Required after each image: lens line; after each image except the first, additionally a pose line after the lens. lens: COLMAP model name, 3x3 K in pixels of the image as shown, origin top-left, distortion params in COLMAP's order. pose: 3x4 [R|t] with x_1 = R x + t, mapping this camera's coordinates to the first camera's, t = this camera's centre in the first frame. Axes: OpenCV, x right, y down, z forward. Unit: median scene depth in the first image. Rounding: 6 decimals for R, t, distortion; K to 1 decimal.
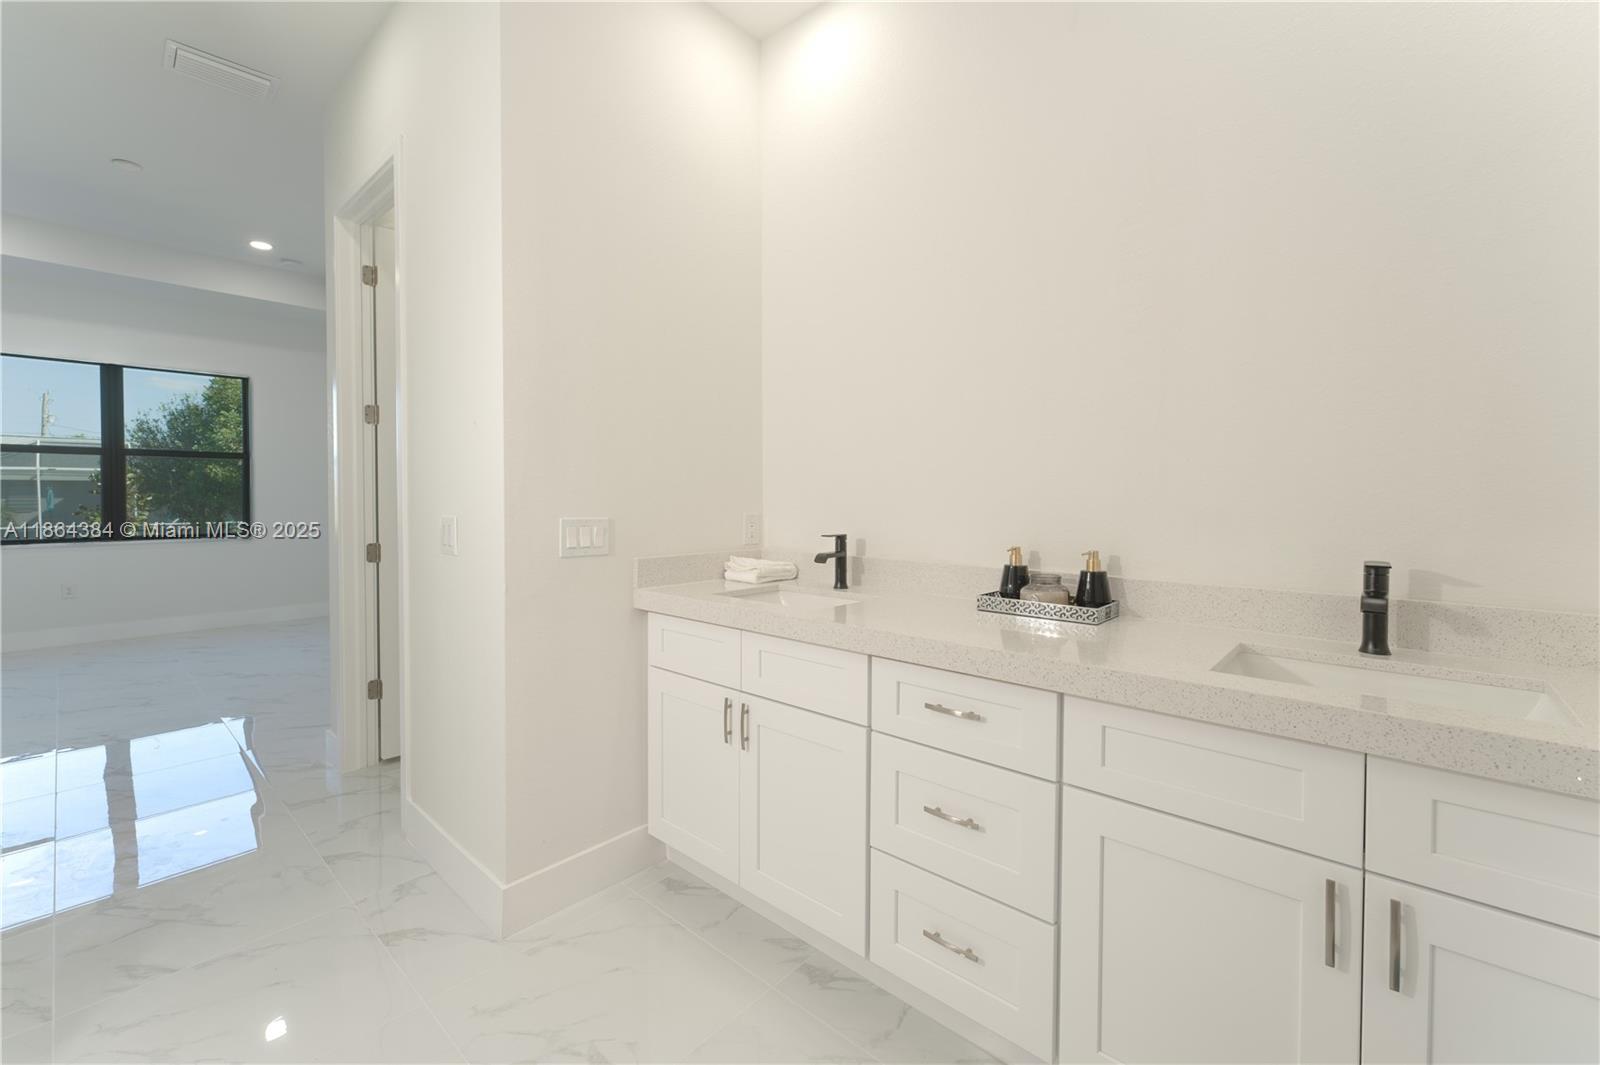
lens RADIAL K [[664.2, 0, 800.6], [0, 664.2, 525.7], [0, 0, 1]] dist [-0.000401, -0.000209]
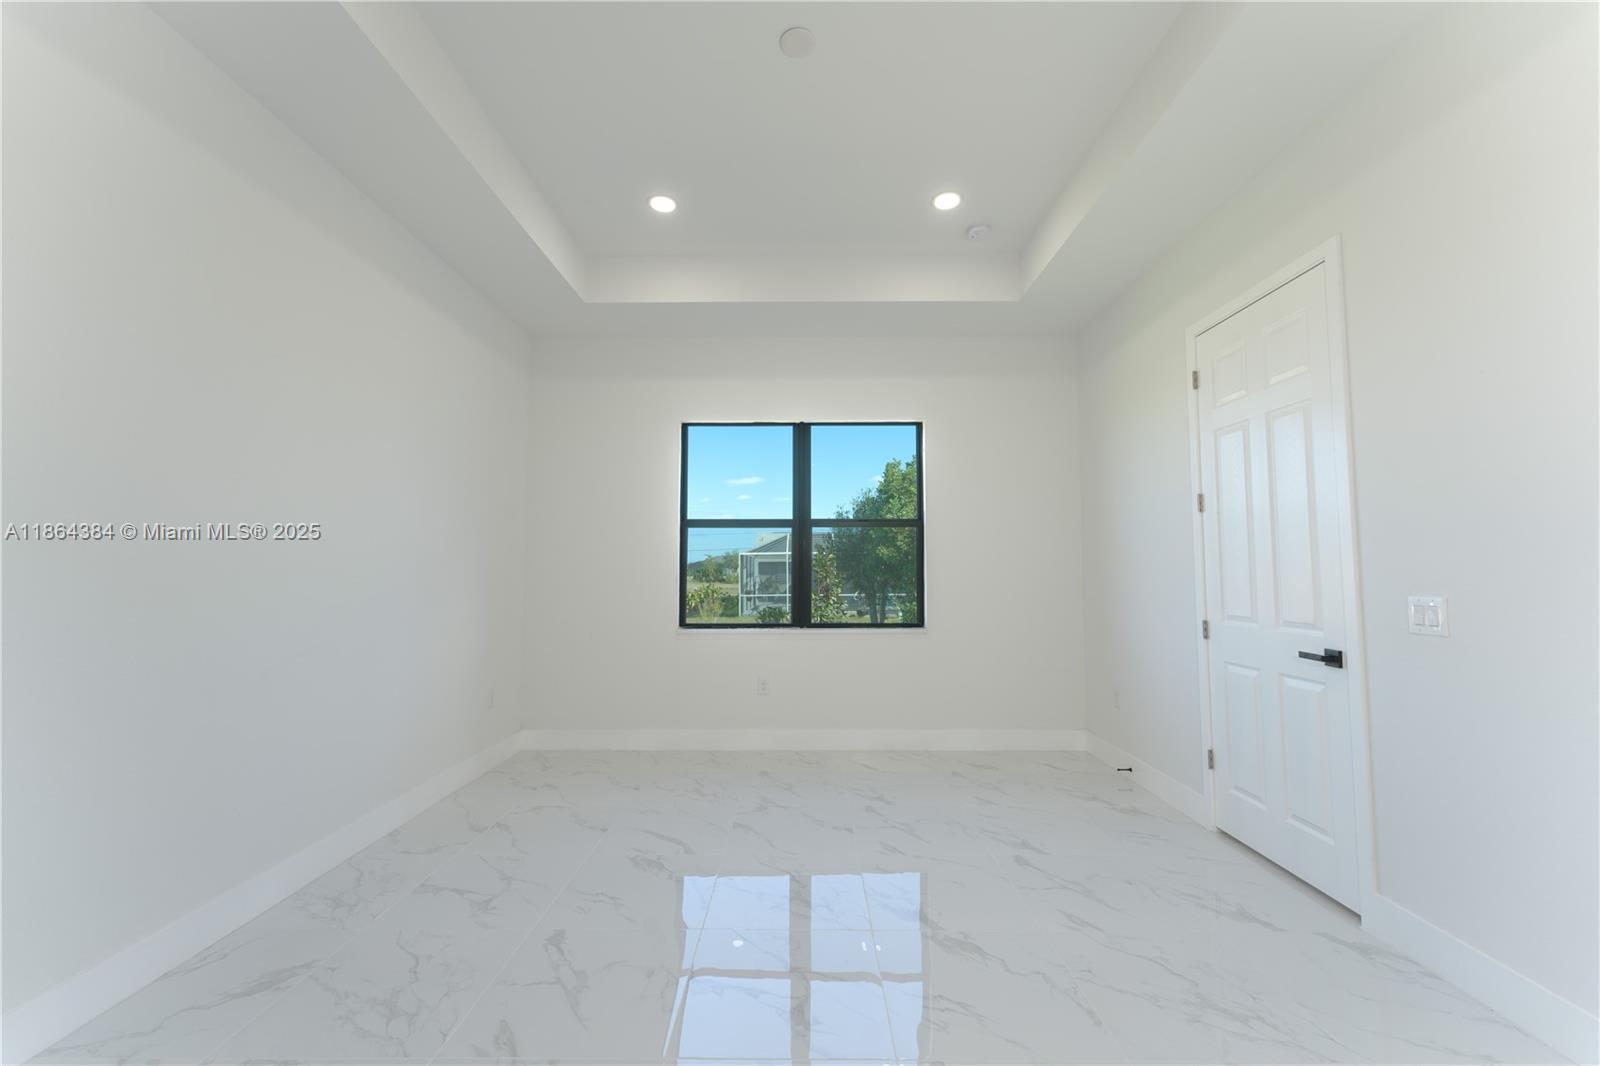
lens RADIAL K [[664.2, 0, 800.6], [0, 664.2, 526.2], [0, 0, 1]] dist [-0.000401, -0.000209]
pose [[0.663714, -0.062983, -0.745330, -0.377287], [-0.016397, 0.994984, -0.098681, -0.021143], [0.747806, 0.077717, 0.659352, 0.412209]]
